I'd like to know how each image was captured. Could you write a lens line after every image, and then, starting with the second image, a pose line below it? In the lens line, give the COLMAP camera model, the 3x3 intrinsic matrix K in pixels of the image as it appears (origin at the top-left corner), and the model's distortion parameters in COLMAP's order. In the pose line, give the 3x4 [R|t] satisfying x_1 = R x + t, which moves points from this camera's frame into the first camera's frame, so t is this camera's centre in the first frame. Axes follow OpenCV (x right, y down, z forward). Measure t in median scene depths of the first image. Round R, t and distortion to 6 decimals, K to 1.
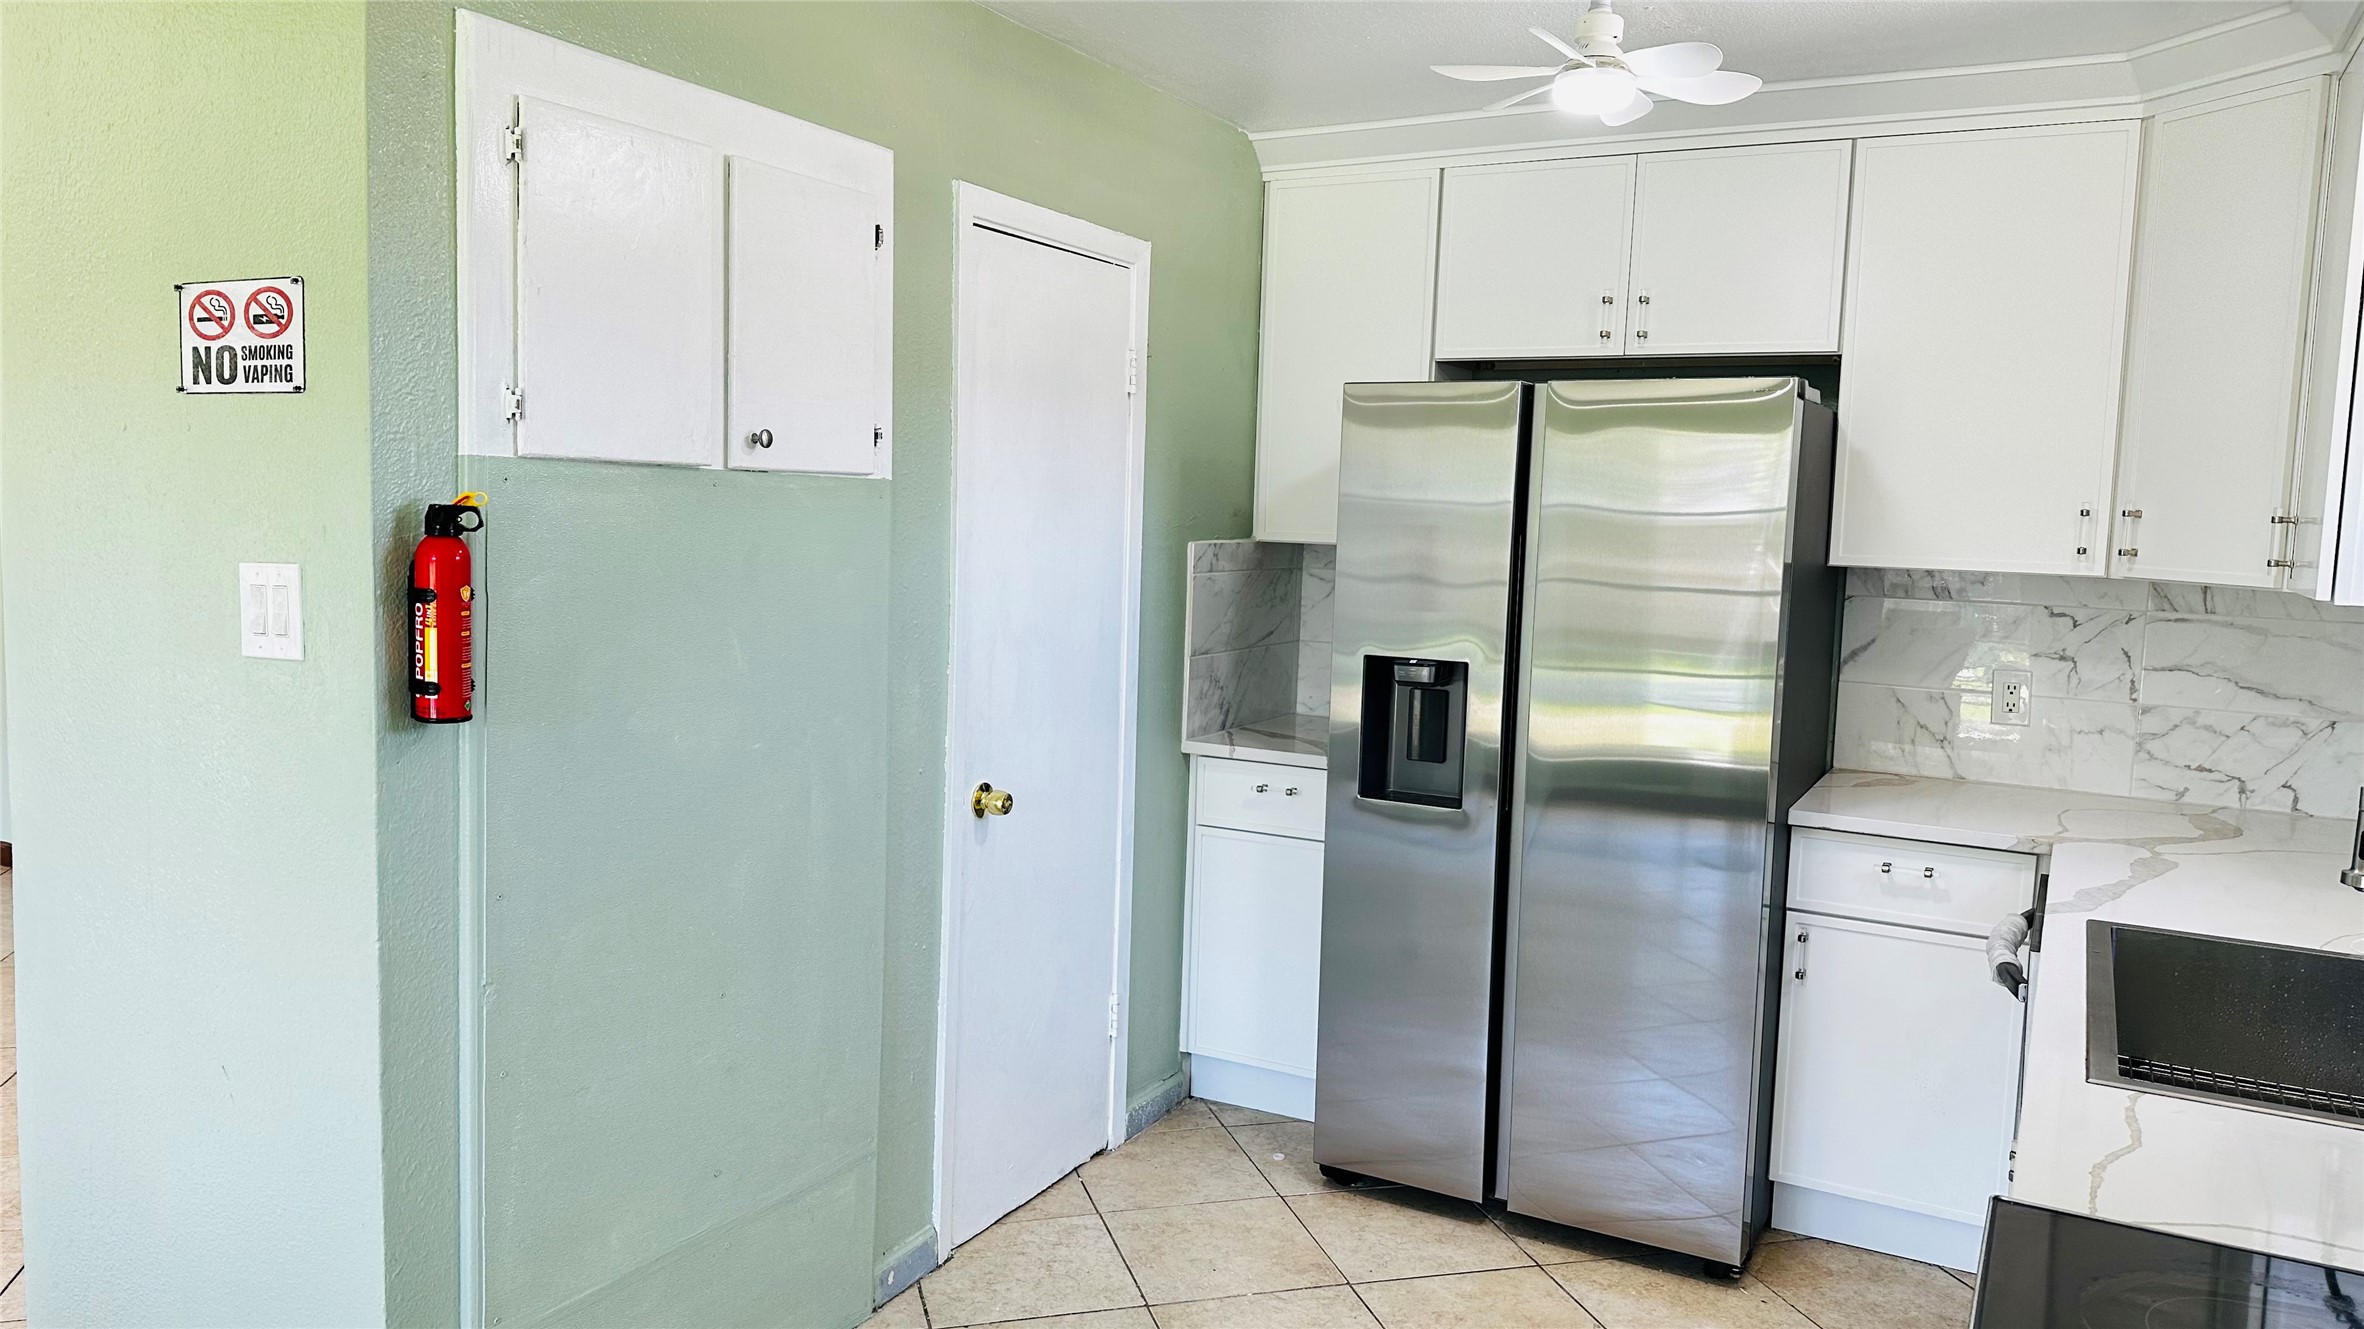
lens RADIAL K [[1675.9, 0, 1179.5], [0, 1675.9, 659.1], [0, 0, 1]] dist [0.000952, -0.000167]
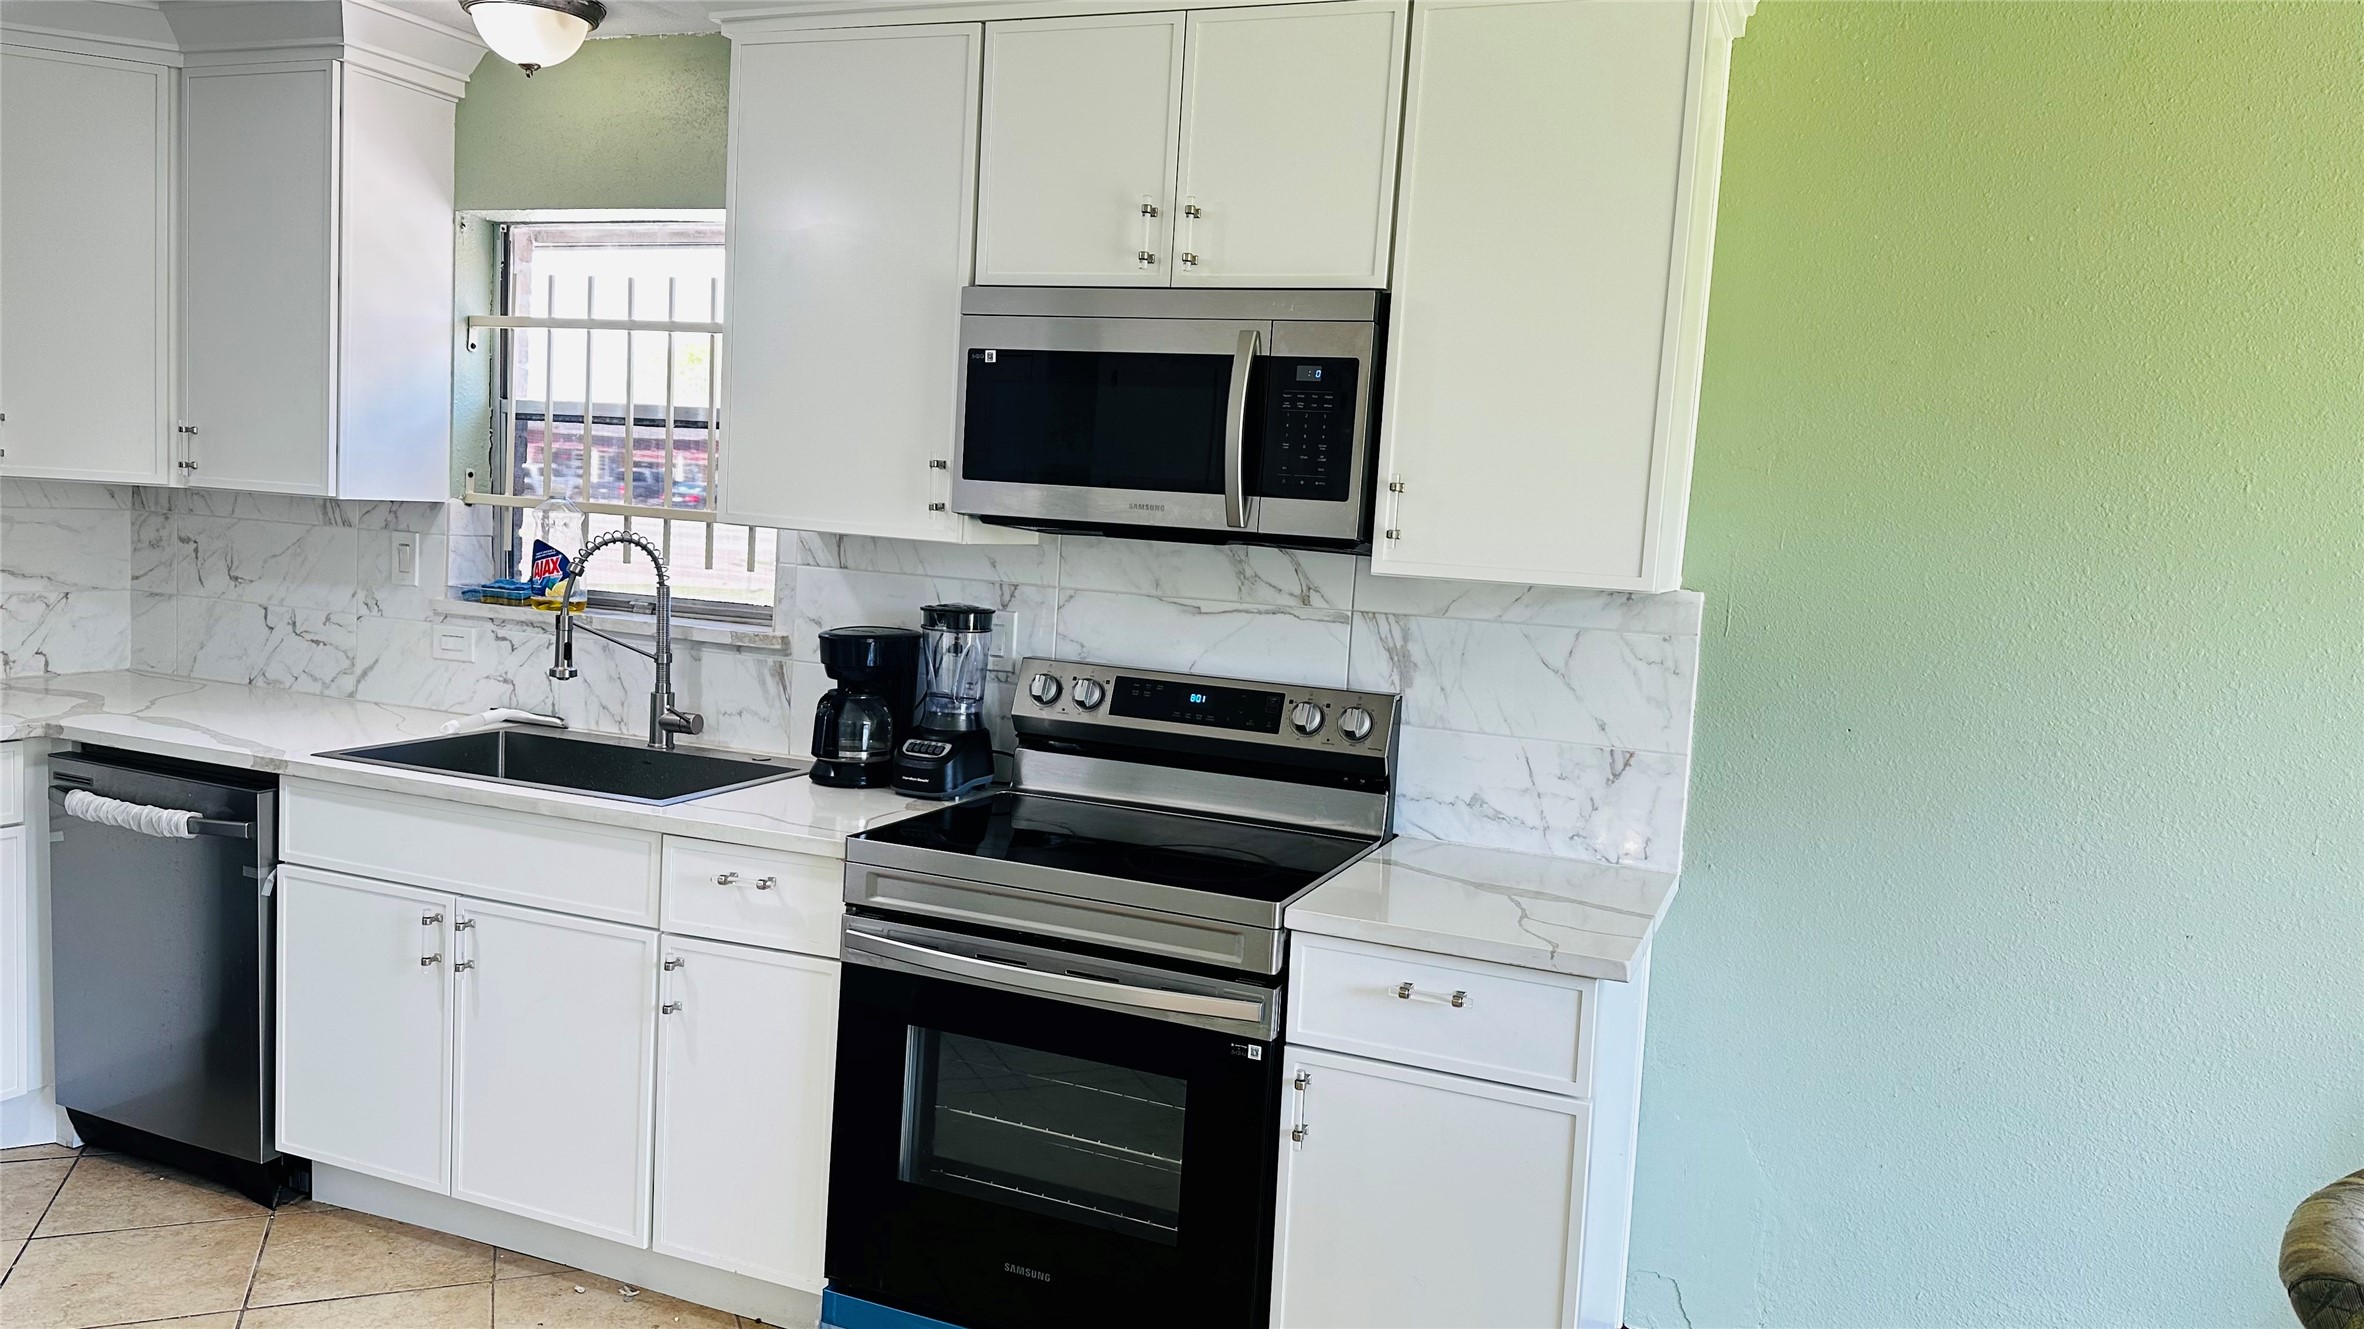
lens RADIAL K [[1675.9, 0, 1179.3], [0, 1675.9, 670.1], [0, 0, 1]] dist [0.000952, -0.000167]
pose [[-0.113229, -0.130732, 0.984931, -0.562368], [0.020003, 0.990805, 0.133812, -0.050682], [-0.993368, 0.034853, -0.109572, 0.353747]]
